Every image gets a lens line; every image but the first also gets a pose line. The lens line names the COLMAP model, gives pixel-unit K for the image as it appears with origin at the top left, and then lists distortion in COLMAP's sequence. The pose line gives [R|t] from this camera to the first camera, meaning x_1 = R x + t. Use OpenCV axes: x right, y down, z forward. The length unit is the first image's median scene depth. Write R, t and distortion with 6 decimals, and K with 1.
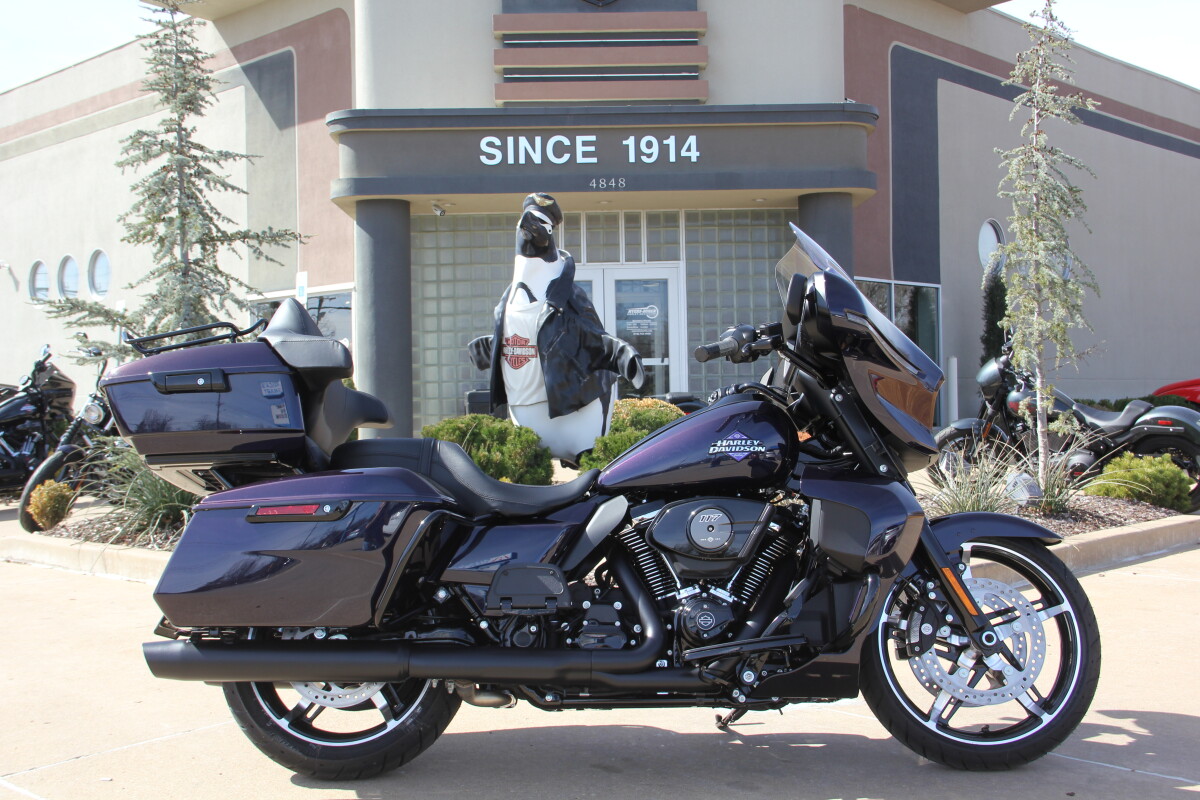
lens RADIAL K [[1314.8, 0, 600.0], [0, 1314.8, 400.0], [0, 0, 1]] dist [-0.080692, 0.312619]
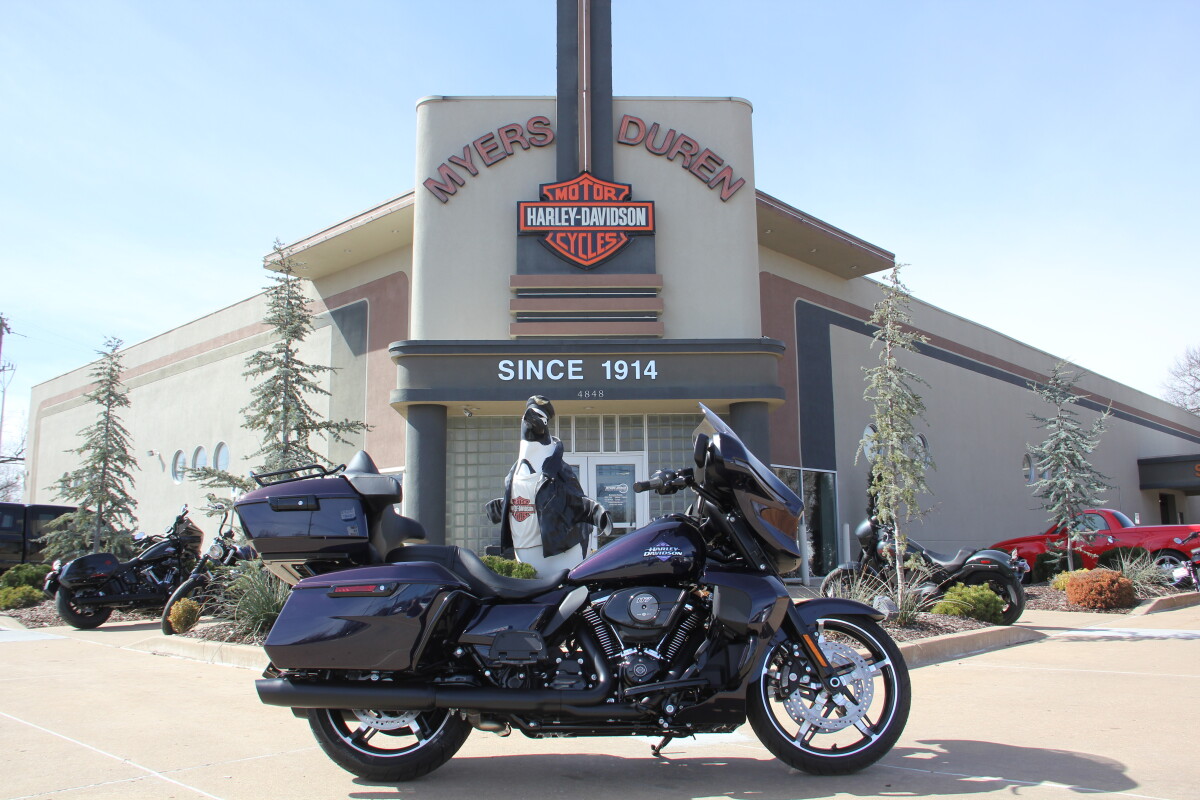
lens RADIAL K [[989.2, 0, 600.0], [0, 989.2, 400.0], [0, 0, 1]] dist [-0.143368, 0.004416]
pose [[0.999919, 0.006937, 0.010704, 0.008436], [-0.005100, 0.986613, -0.162998, 0.018951], [-0.011691, 0.162930, 0.986568, -0.043643]]
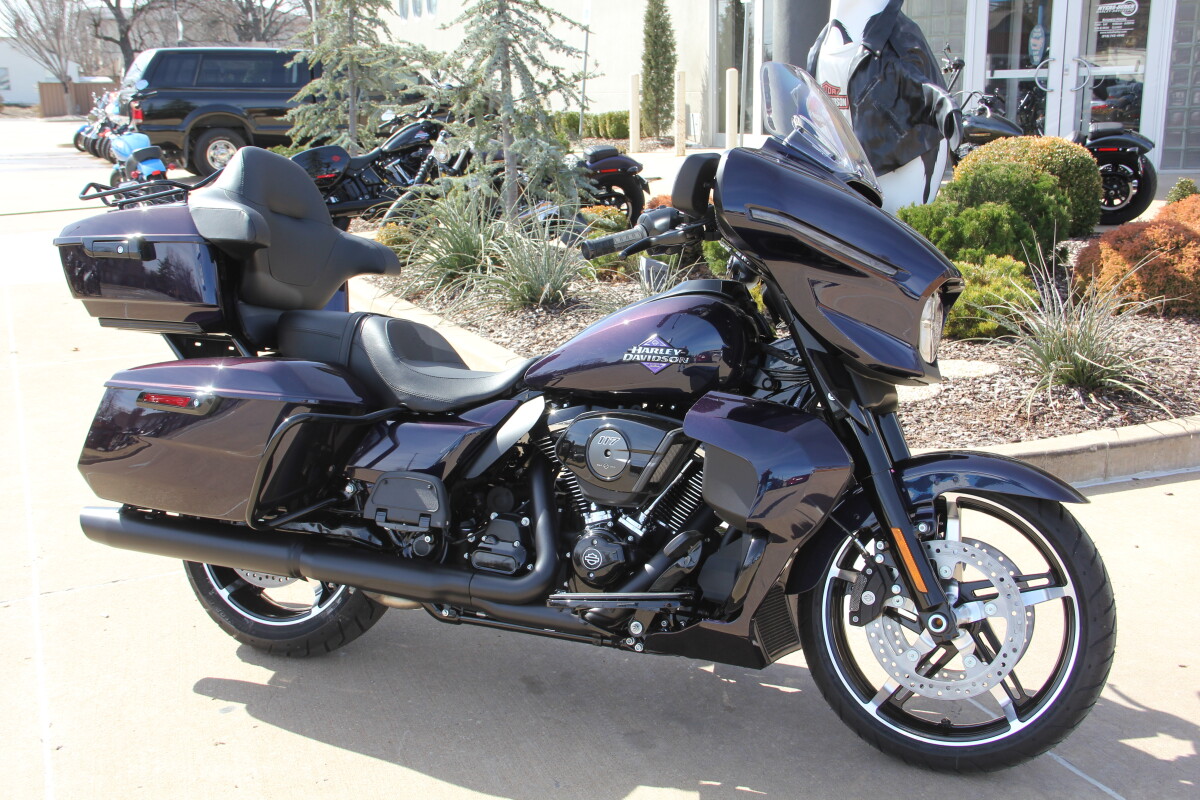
lens RADIAL K [[1347.2, 0, 597.6], [0, 1347.2, 415.5], [0, 0, 1]] dist [-0.039803, 0.322413]
pose [[0.922197, 0.092237, -0.375561, 0.154449], [0.001730, 0.970146, 0.242516, -0.052339], [0.386718, -0.224297, 0.894506, 0.086739]]
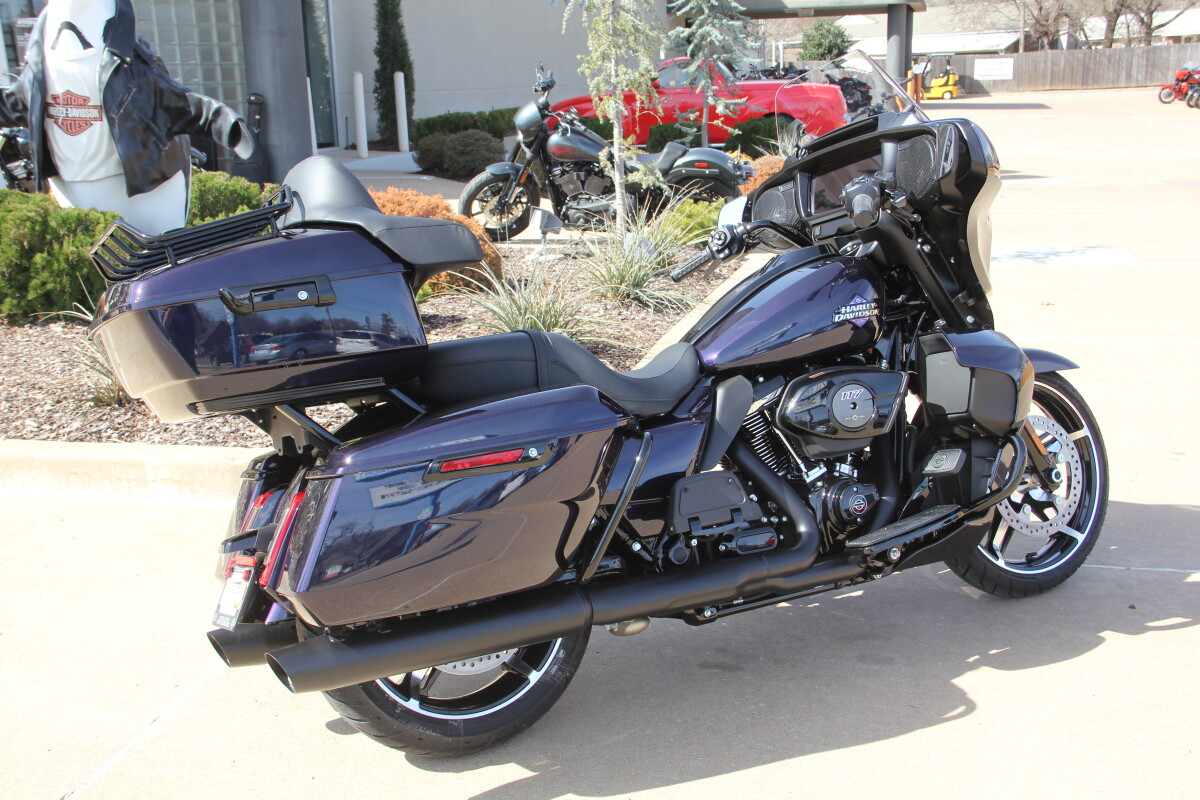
lens RADIAL K [[1347.2, 0, 597.6], [0, 1347.2, 415.5], [0, 0, 1]] dist [-0.039803, 0.322413]
pose [[0.870919, -0.126684, 0.474817, -0.201087], [0.014389, 0.972361, 0.233039, -0.045701], [-0.491216, -0.196126, 0.848671, 0.108637]]
